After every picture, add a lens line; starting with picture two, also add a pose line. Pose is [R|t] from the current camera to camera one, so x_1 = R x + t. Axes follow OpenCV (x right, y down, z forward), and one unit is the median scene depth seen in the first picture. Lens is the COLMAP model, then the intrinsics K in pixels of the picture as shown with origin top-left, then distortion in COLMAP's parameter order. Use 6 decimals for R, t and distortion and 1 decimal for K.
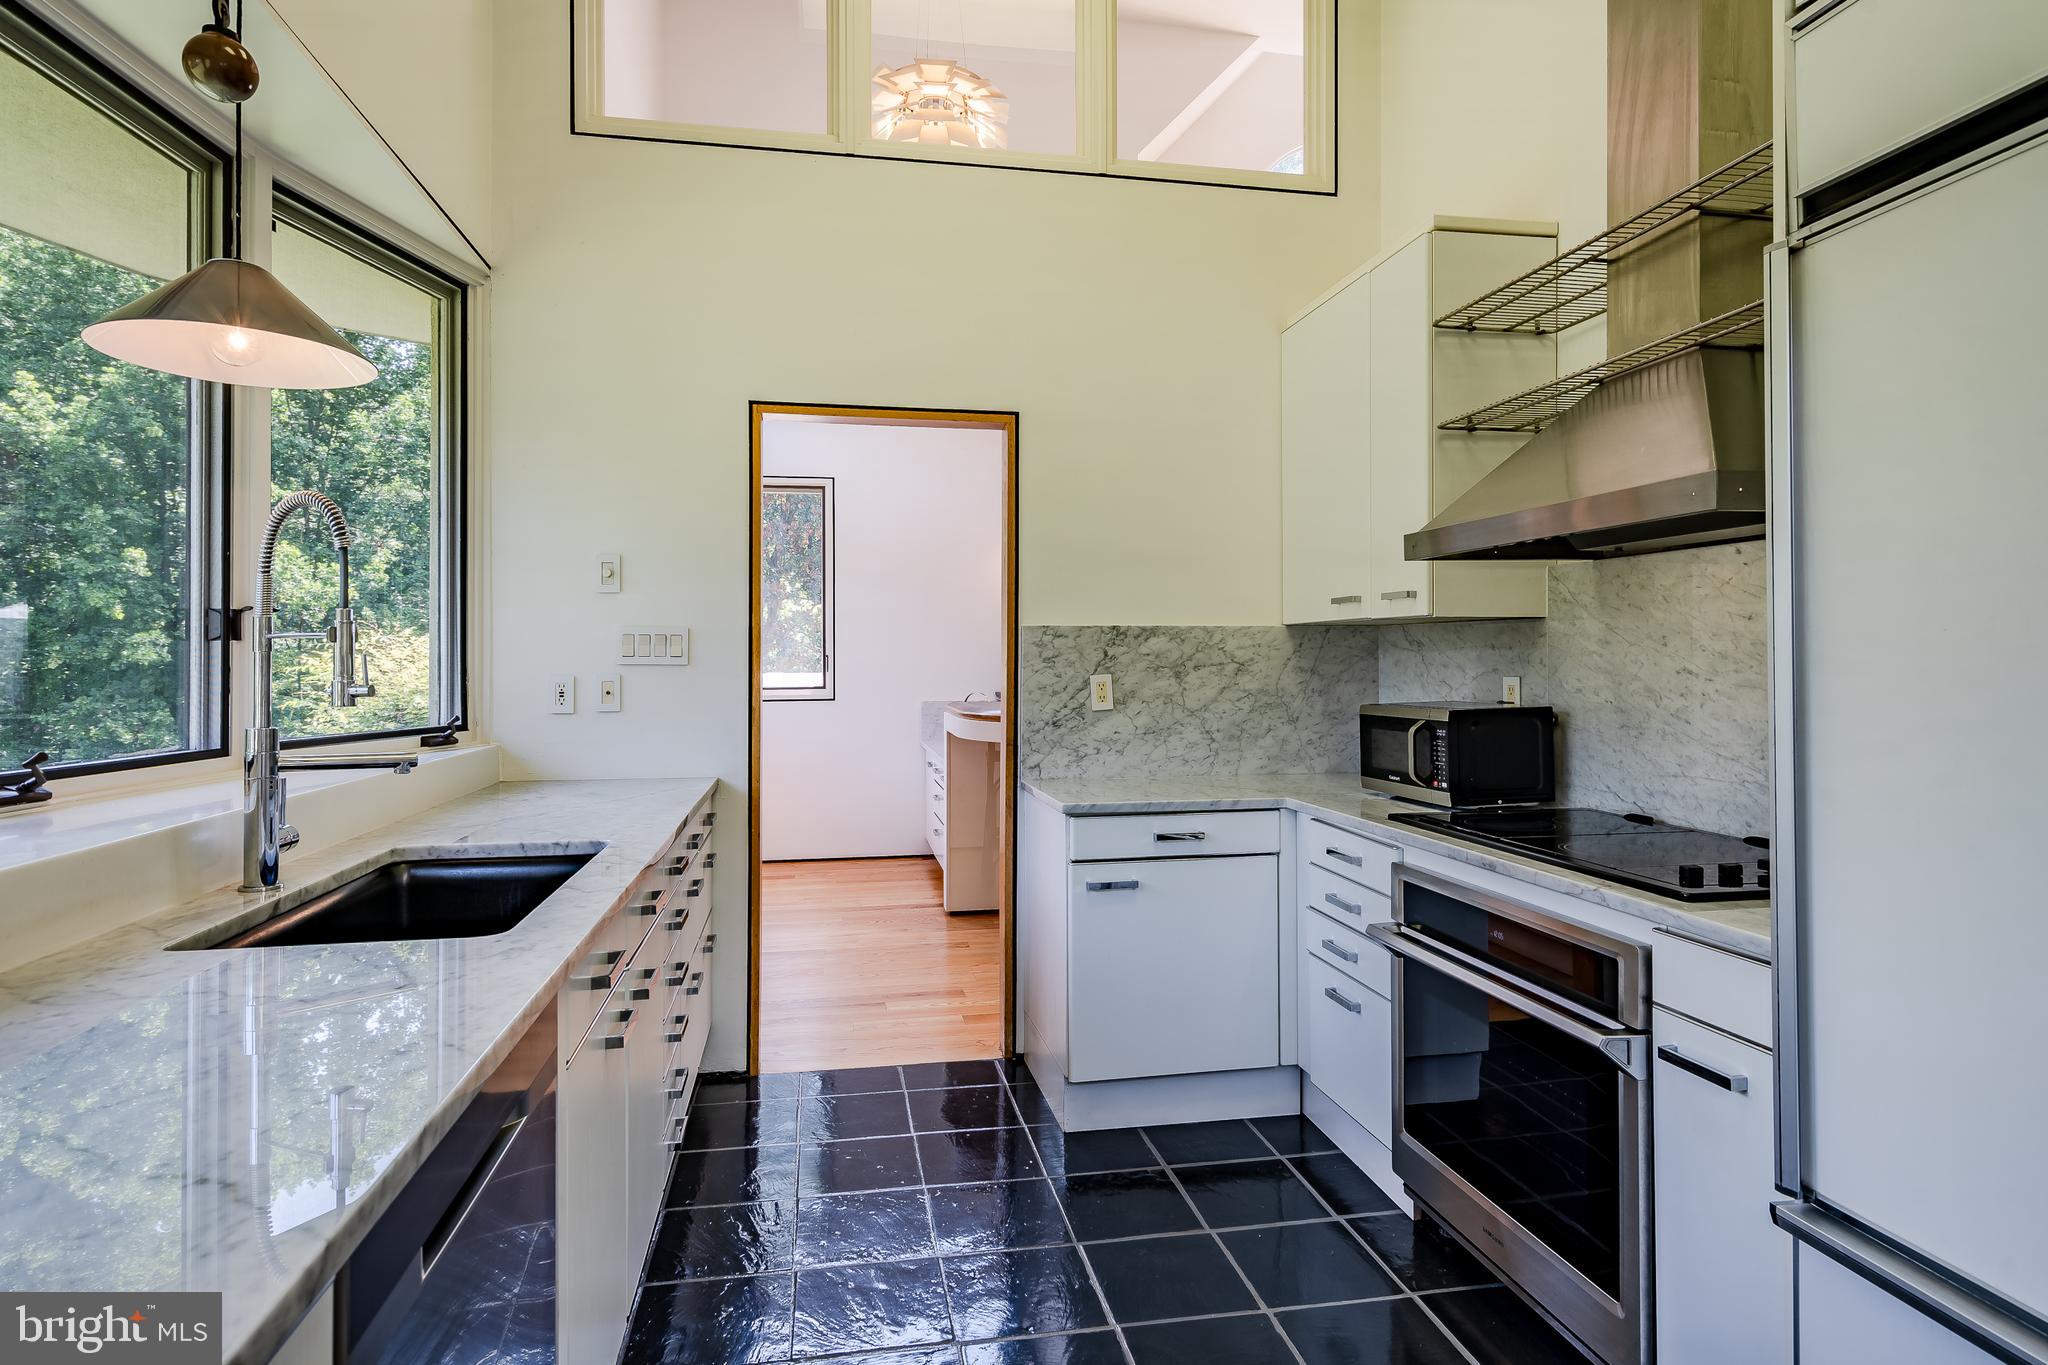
lens RADIAL K [[1077.6, 0, 1019.9], [0, 1077.6, 679.4], [0, 0, 1]] dist [0.012749, -0.002199]
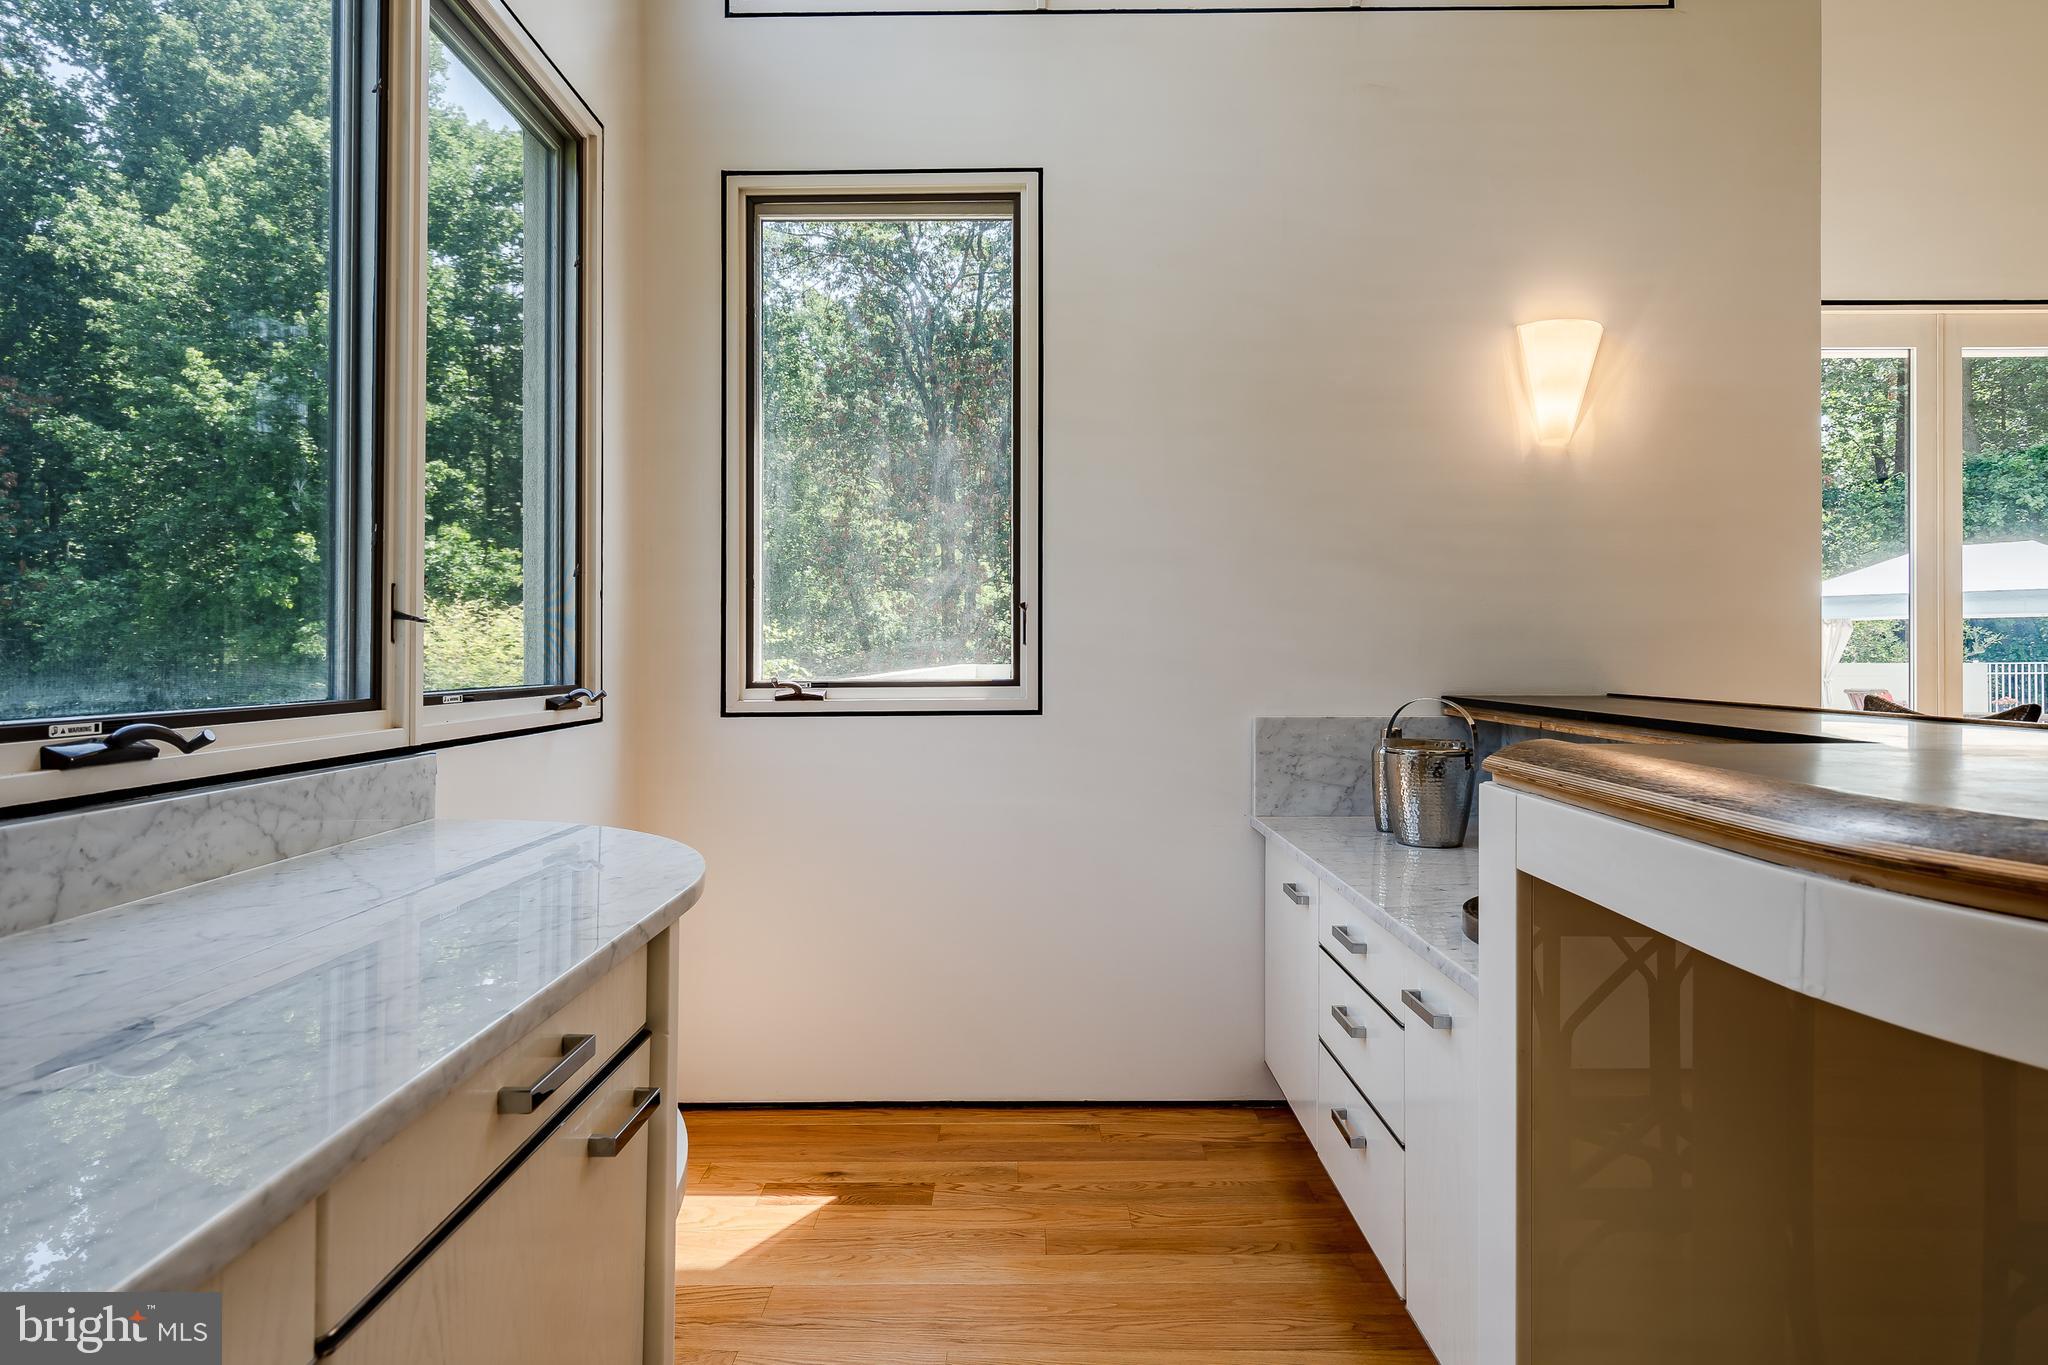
lens RADIAL K [[1122.8, 0, 1024.1], [0, 1122.8, 671.5], [0, 0, 1]] dist [0.000530, 0.000048]
pose [[0.984242, -0.000224, -0.176829, -0.027652], [-0.000038, 0.999999, -0.001479, 0.000972], [0.176829, 0.001463, 0.984240, 0.155750]]
